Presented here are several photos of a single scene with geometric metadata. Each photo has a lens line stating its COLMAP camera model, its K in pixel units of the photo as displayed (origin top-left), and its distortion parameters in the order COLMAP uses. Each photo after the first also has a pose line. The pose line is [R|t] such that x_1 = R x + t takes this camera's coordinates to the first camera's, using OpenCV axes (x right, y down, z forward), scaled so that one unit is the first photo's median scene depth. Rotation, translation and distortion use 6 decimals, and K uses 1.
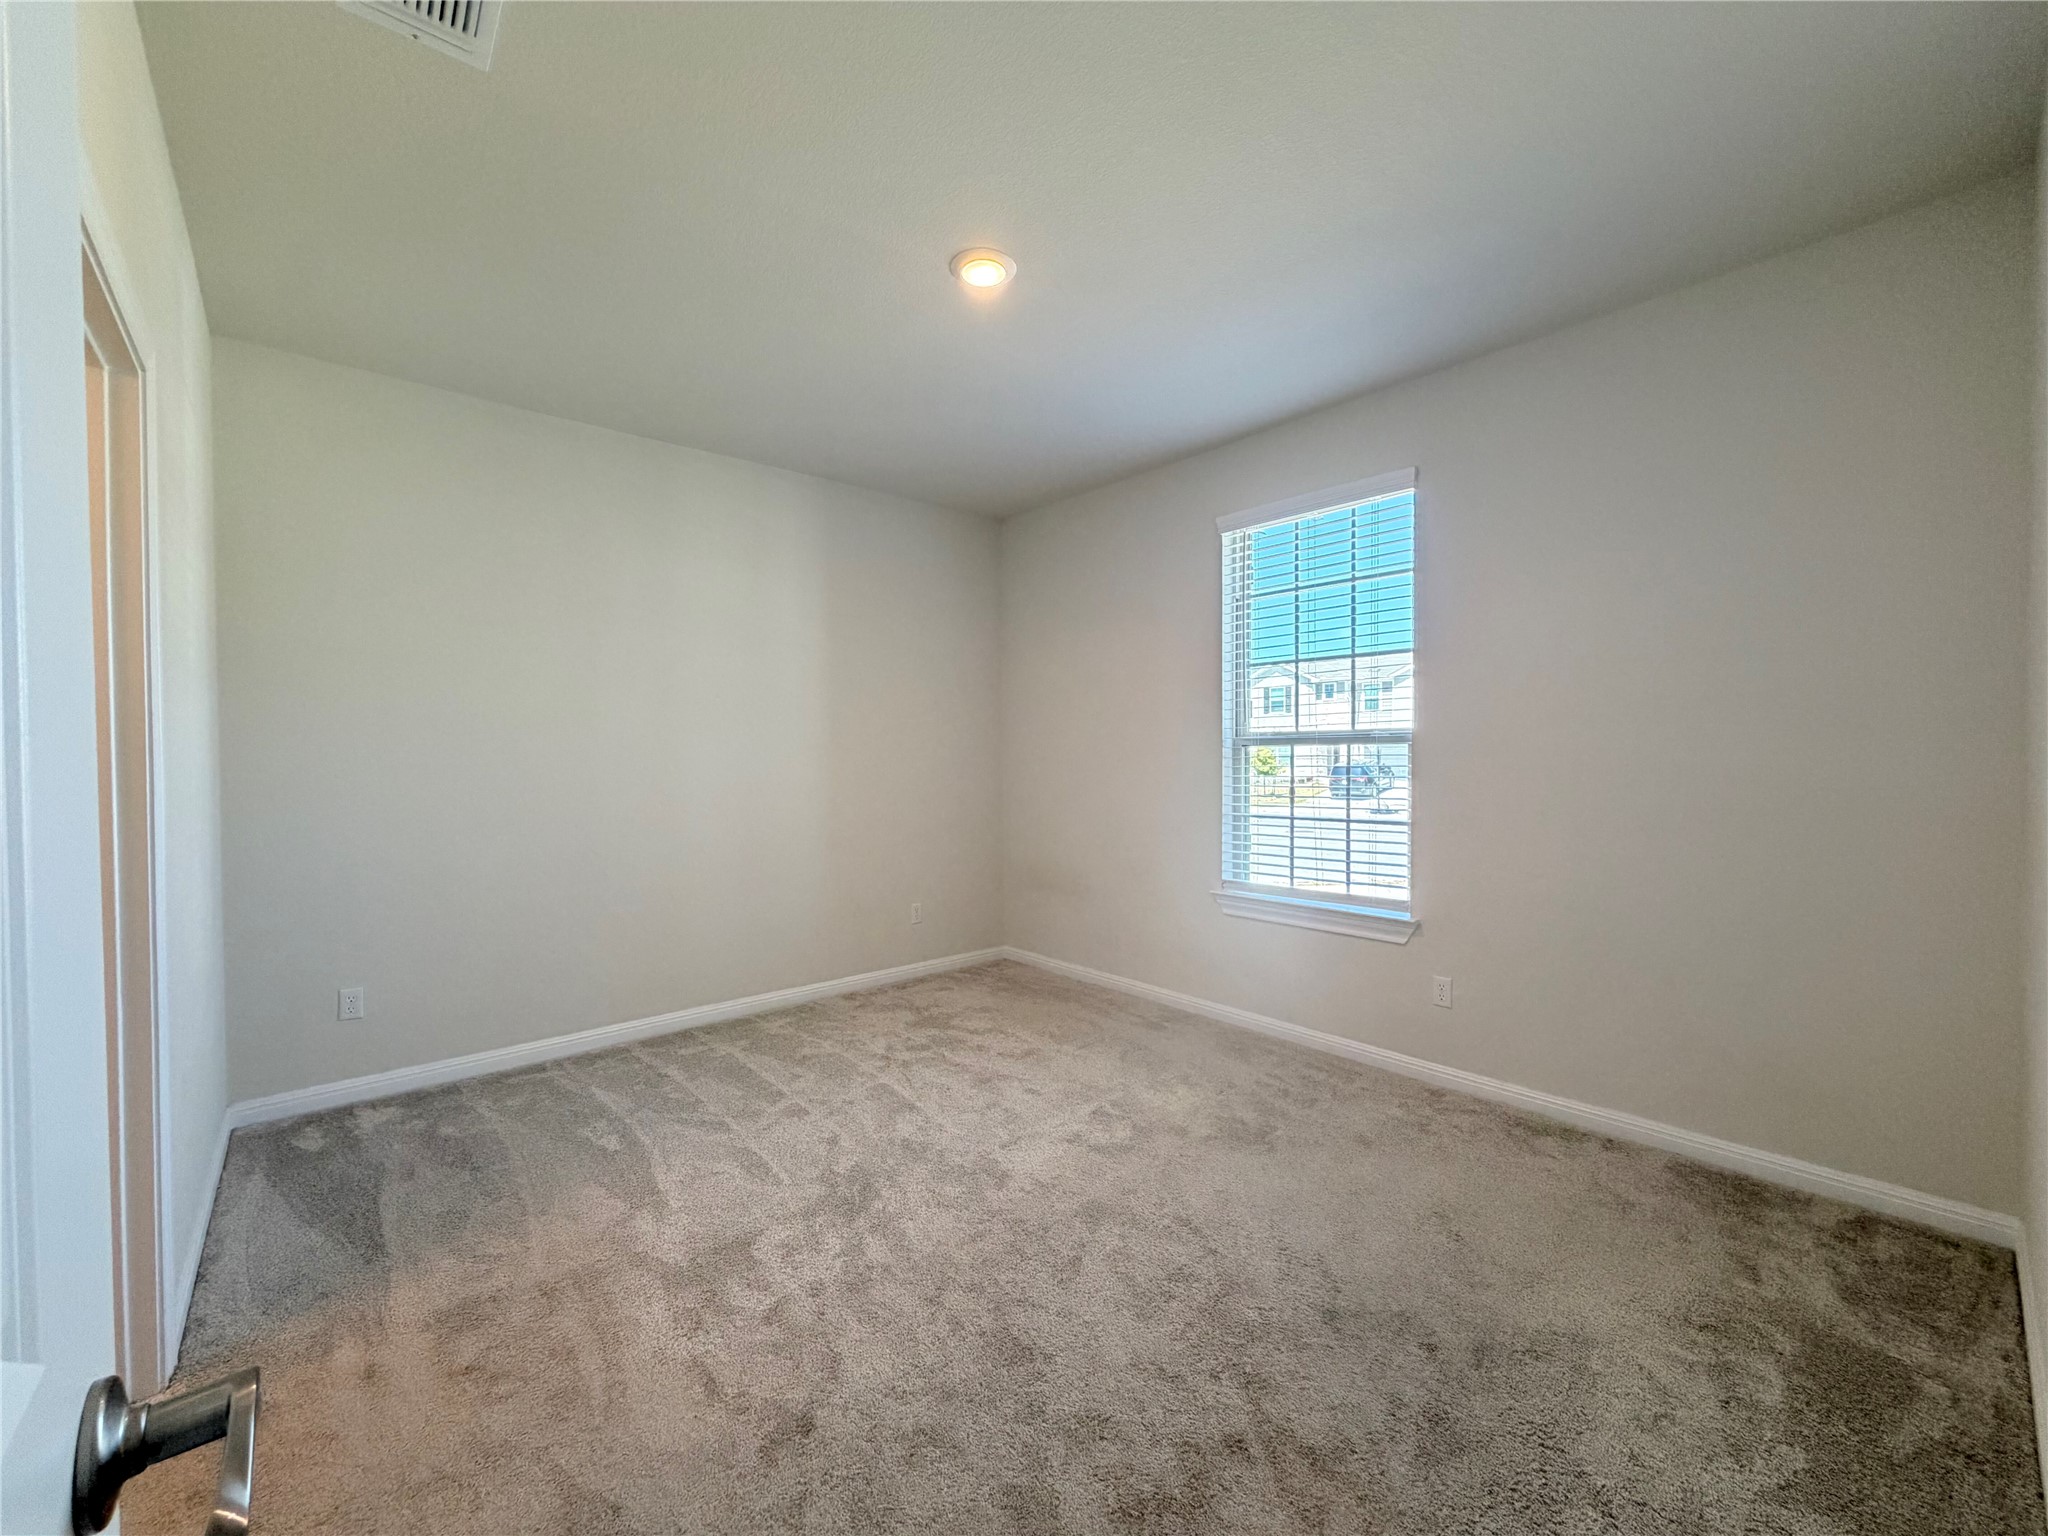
lens RADIAL K [[815.5, 0, 1019.7], [0, 815.5, 769.5], [0, 0, 1]] dist [0.000834, -0.000036]
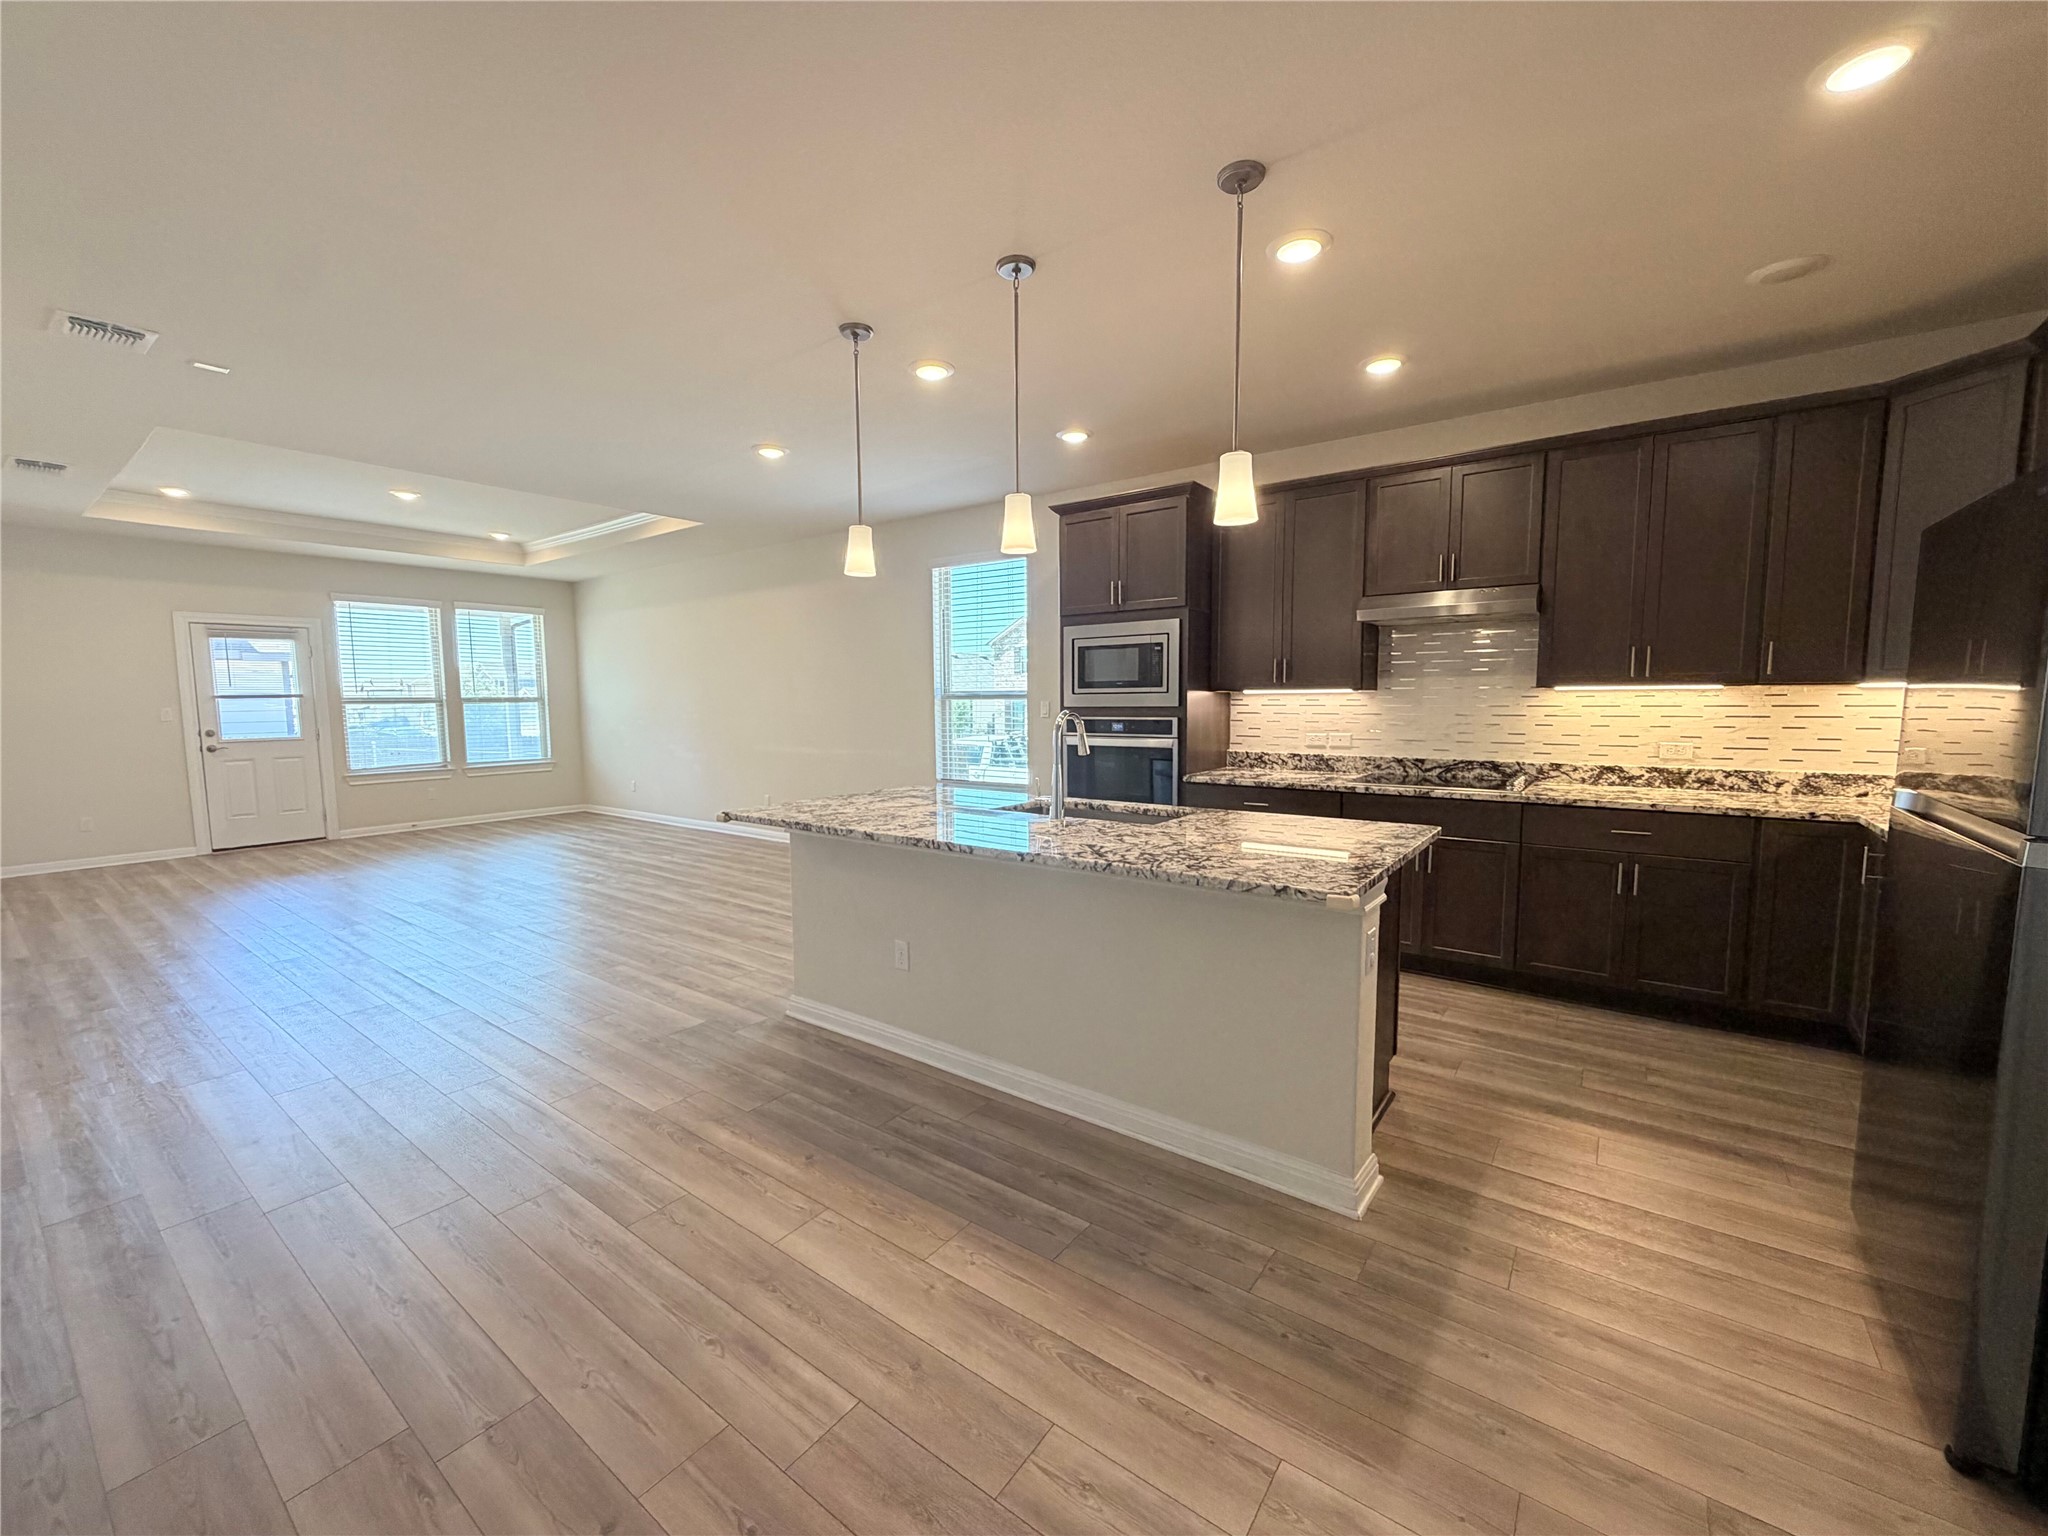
lens RADIAL K [[815.5, 0, 1019.7], [0, 815.5, 769.5], [0, 0, 1]] dist [0.000834, -0.000036]
pose [[0.977391, -0.020797, 0.210413, 0.069654], [0.005861, 0.997433, 0.071361, -0.004547], [-0.211357, -0.068514, 0.975005, -0.685953]]
